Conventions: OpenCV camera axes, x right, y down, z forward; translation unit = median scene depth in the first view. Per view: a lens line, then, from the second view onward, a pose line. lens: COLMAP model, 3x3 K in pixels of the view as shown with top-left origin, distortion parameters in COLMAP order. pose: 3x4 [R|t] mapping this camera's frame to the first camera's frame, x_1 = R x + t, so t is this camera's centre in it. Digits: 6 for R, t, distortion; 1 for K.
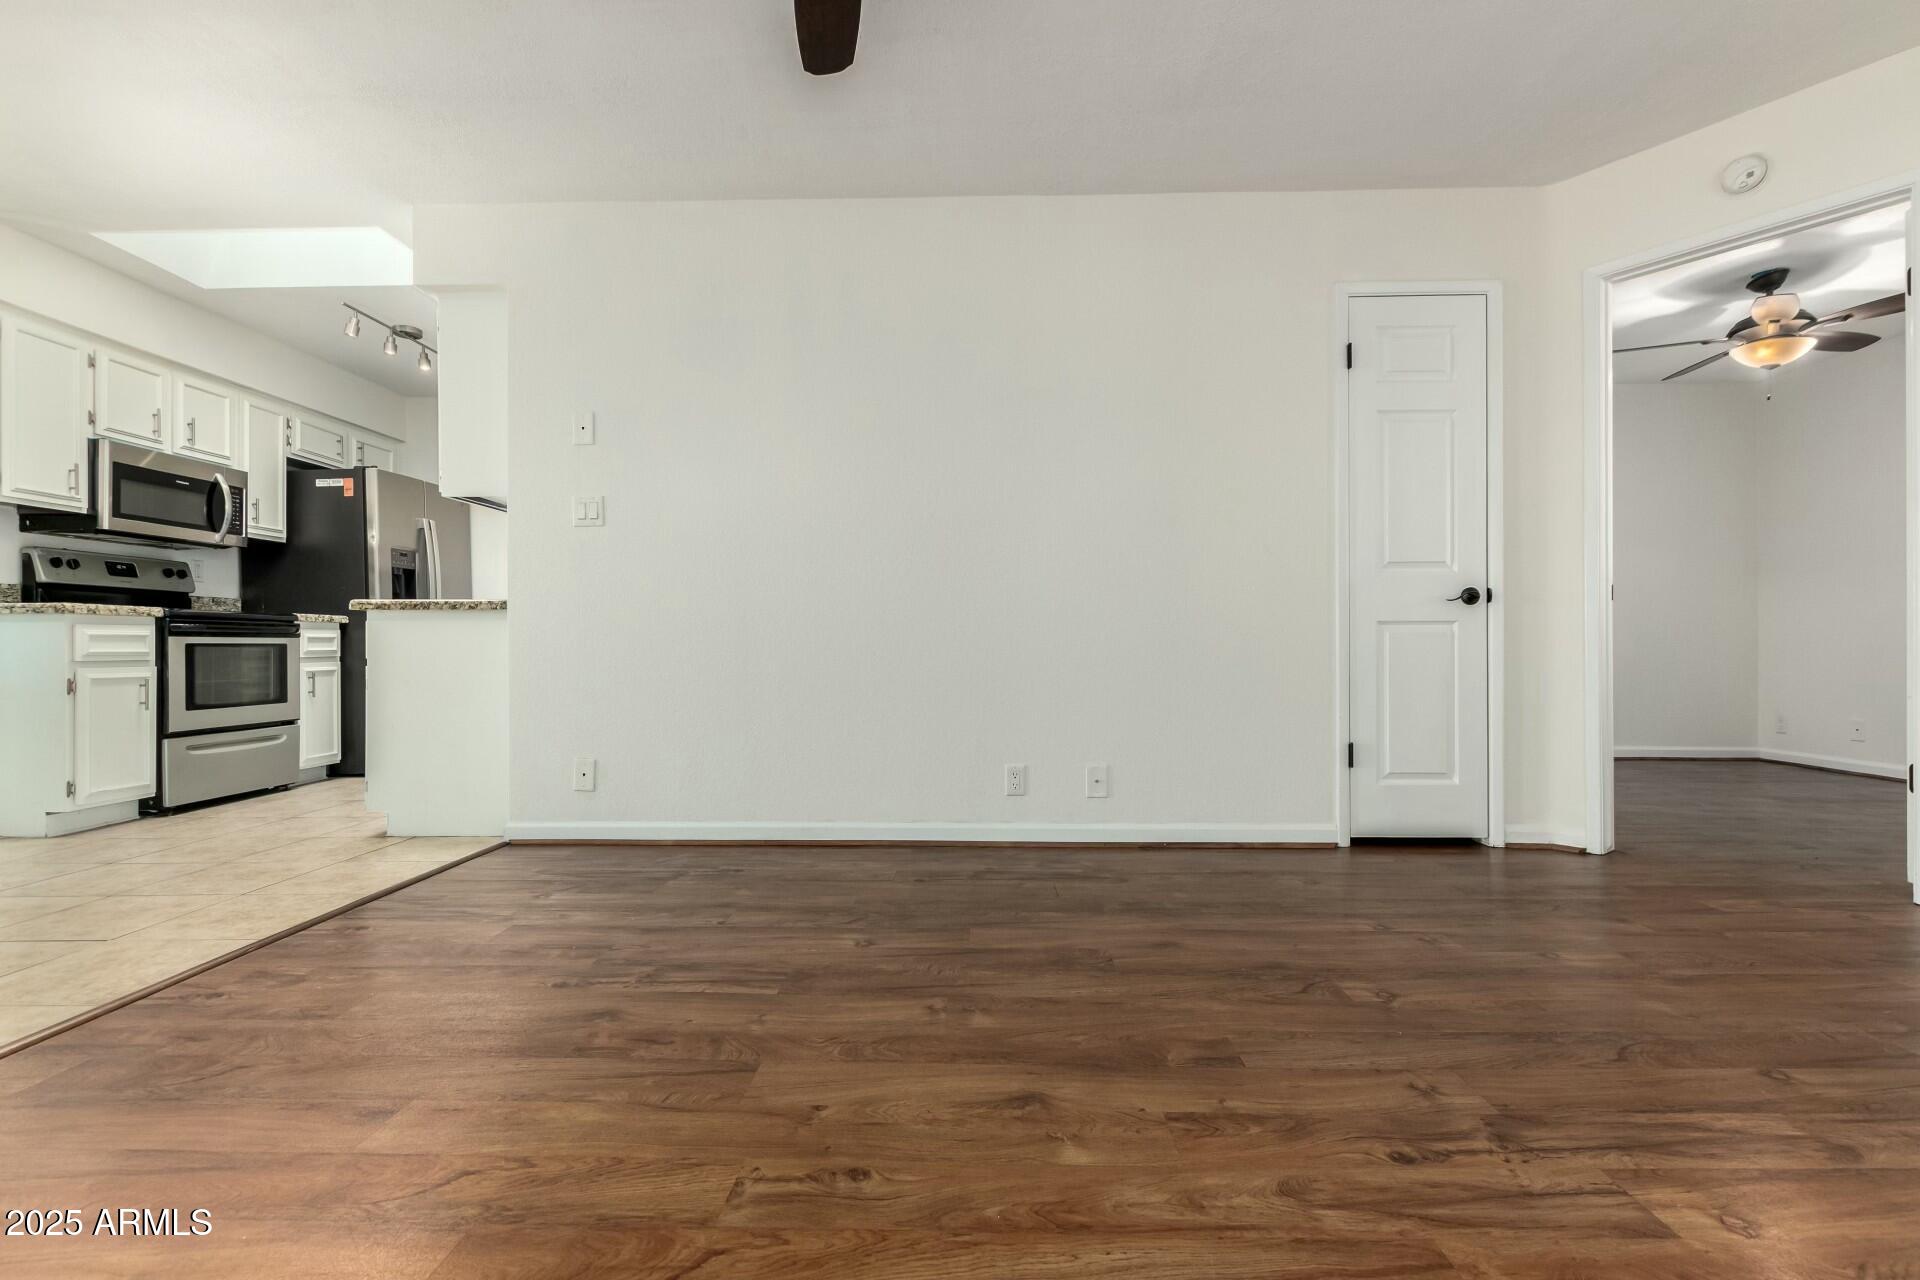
lens RADIAL K [[874.8, 0, 966.2], [0, 874.8, 642.5], [0, 0, 1]] dist [0.007290, -0.002630]
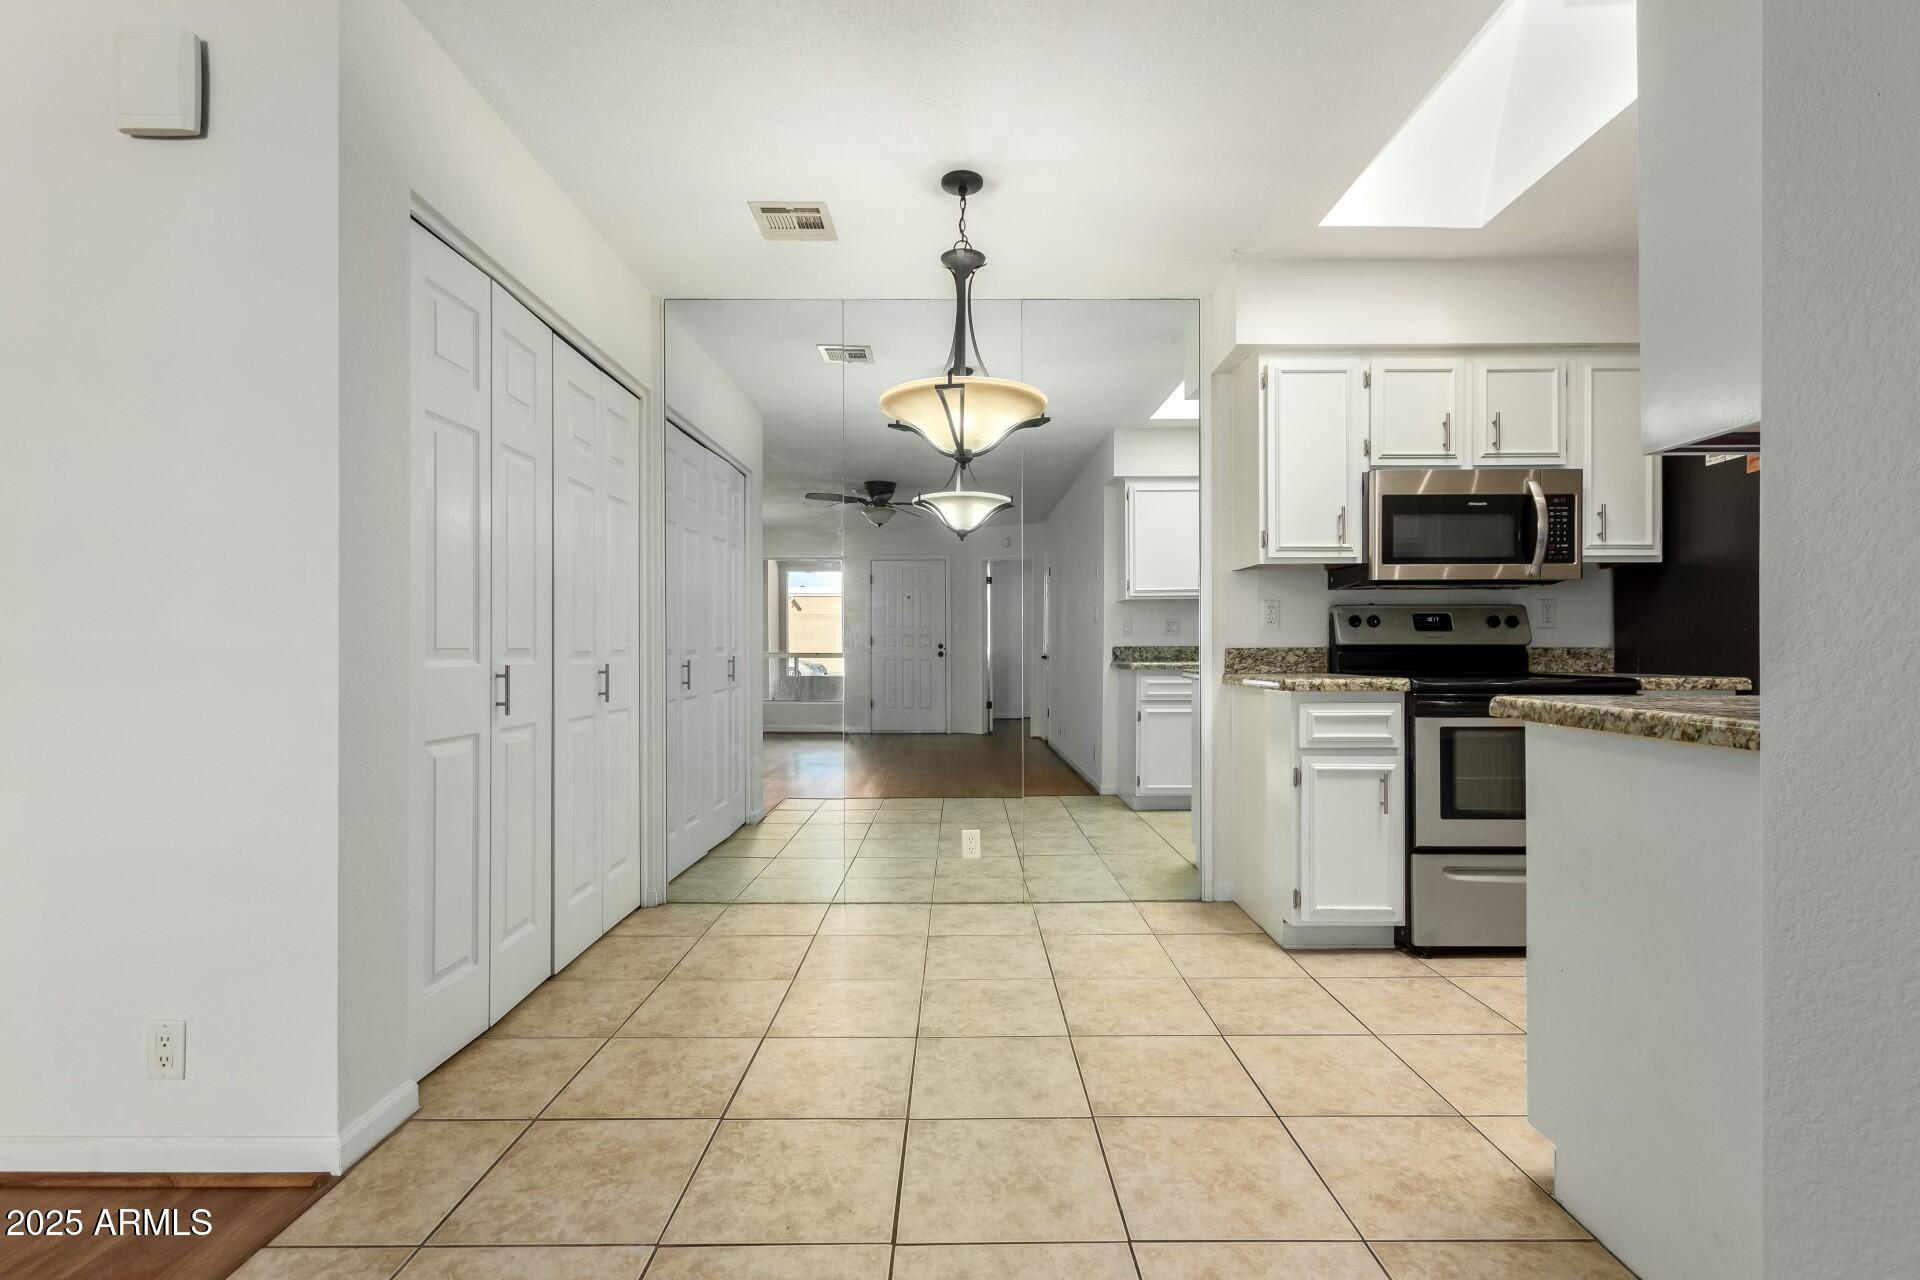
lens RADIAL K [[874.8, 0, 956.5], [0, 874.8, 645.7], [0, 0, 1]] dist [0.007290, -0.002630]
pose [[0.019042, 0.001127, -0.999818, -0.199217], [0.004400, 0.999990, 0.001211, -0.082758], [0.999809, -0.004422, 0.019037, 0.698208]]
